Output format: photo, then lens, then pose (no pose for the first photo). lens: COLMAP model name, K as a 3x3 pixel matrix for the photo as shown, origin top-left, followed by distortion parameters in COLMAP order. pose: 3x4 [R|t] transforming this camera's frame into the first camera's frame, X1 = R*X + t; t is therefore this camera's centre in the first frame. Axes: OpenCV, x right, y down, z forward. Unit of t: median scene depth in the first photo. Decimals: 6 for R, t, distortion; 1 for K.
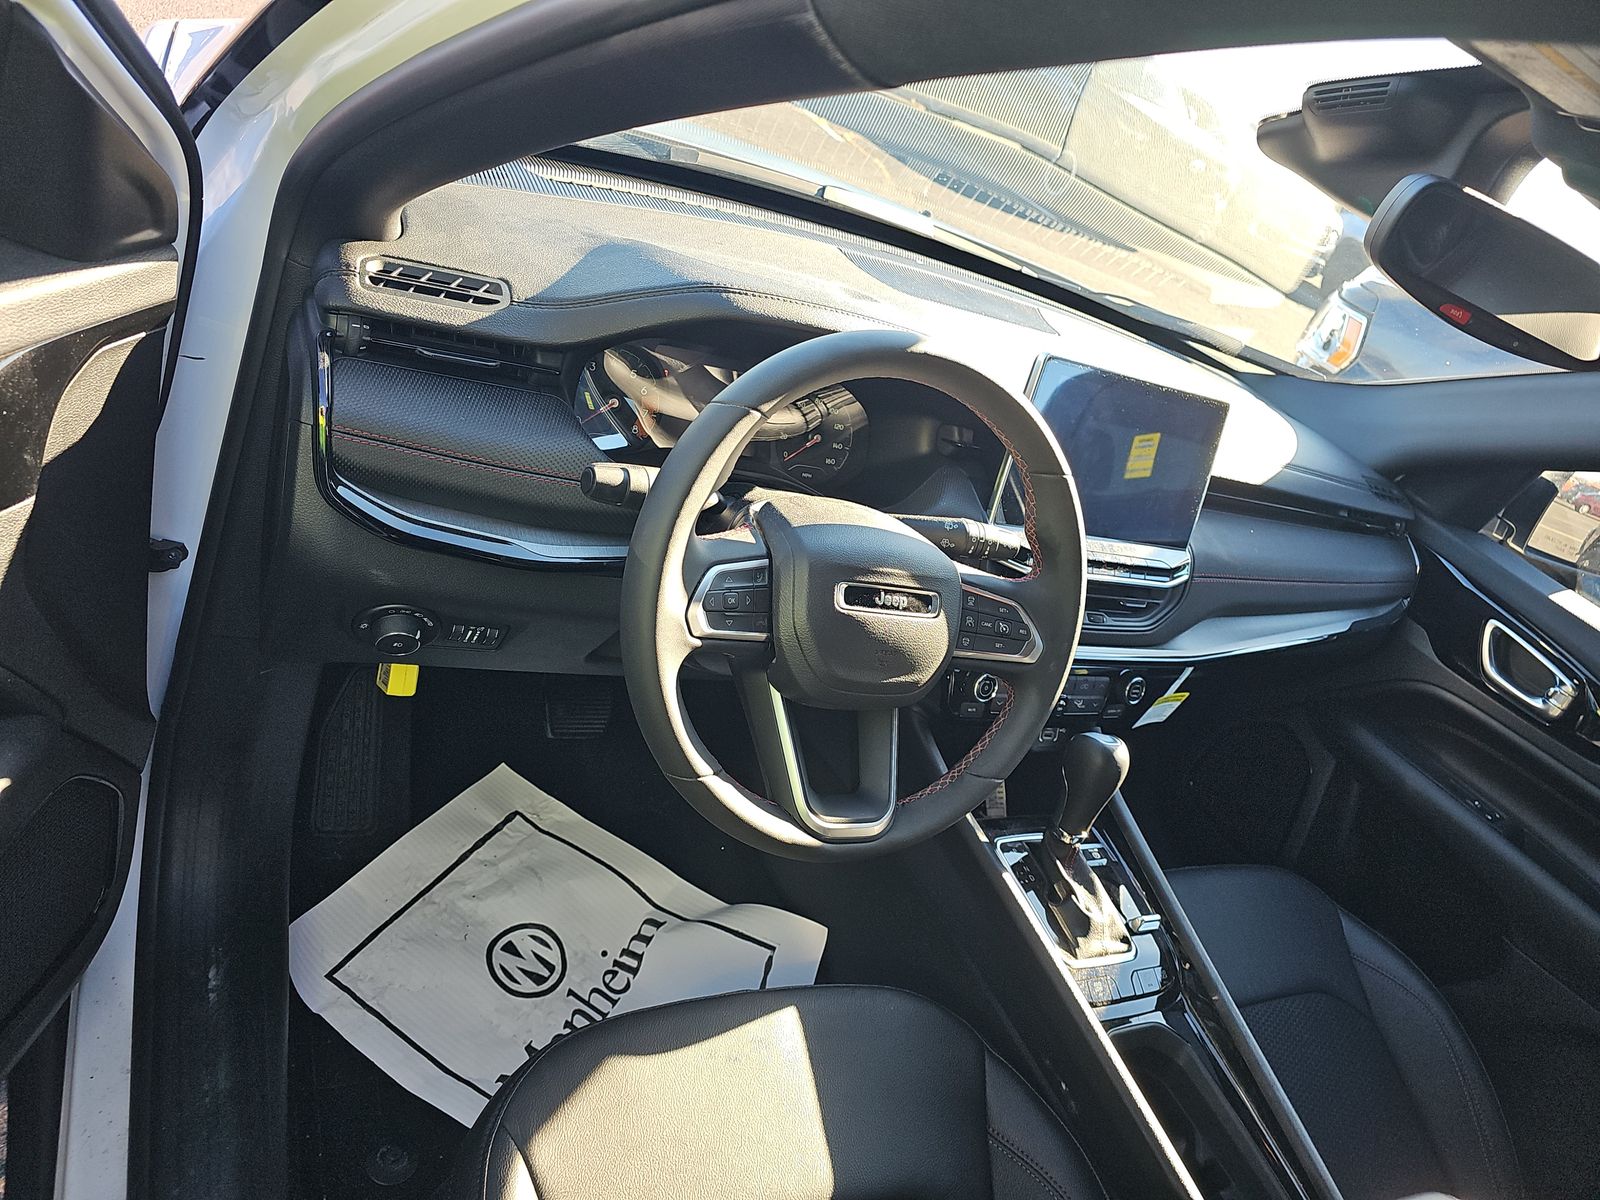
lens RADIAL K [[1061.1, 0, 792.9], [0, 1061.1, 596.8], [0, 0, 1]] dist [0.038290, -0.034666]
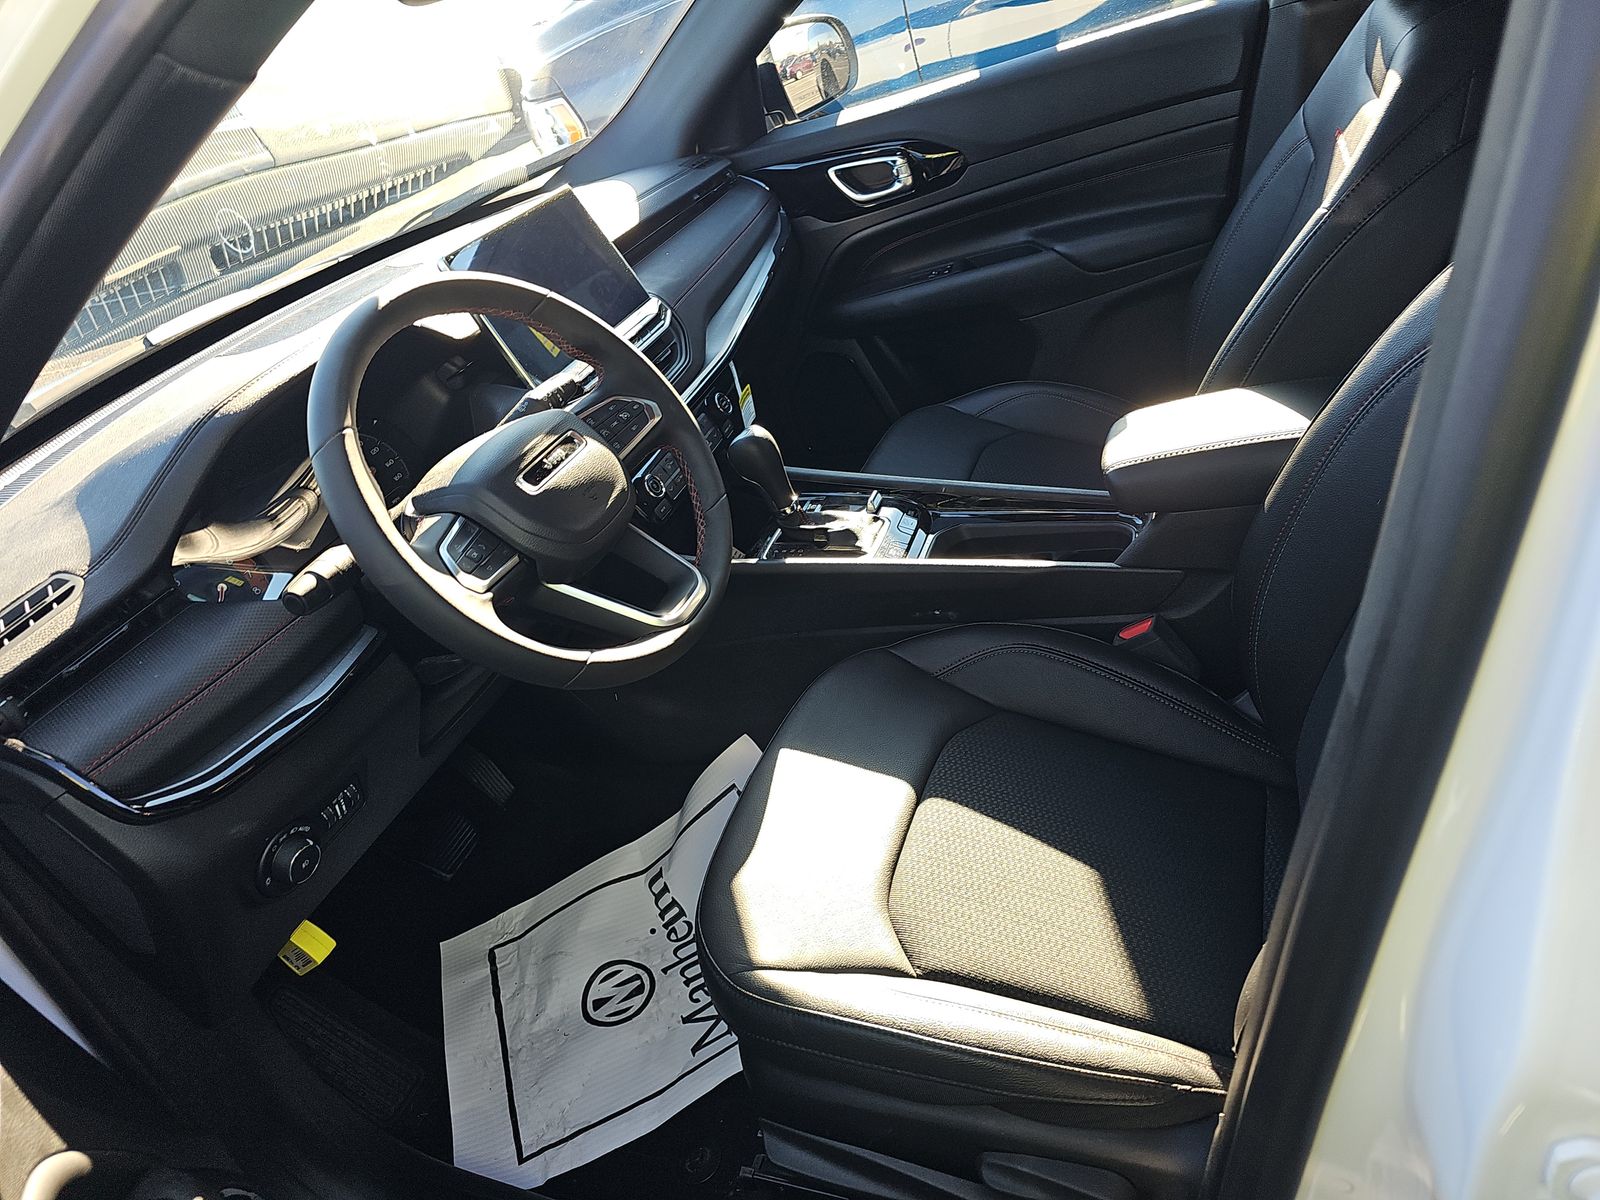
lens RADIAL K [[1061.1, 0, 809.7], [0, 1061.1, 604.5], [0, 0, 1]] dist [0.038290, -0.034666]
pose [[0.518631, -0.805493, 0.286710, -0.155950], [0.790162, 0.579643, 0.199144, 0.058623], [-0.326598, 0.123265, 0.937091, -0.126833]]
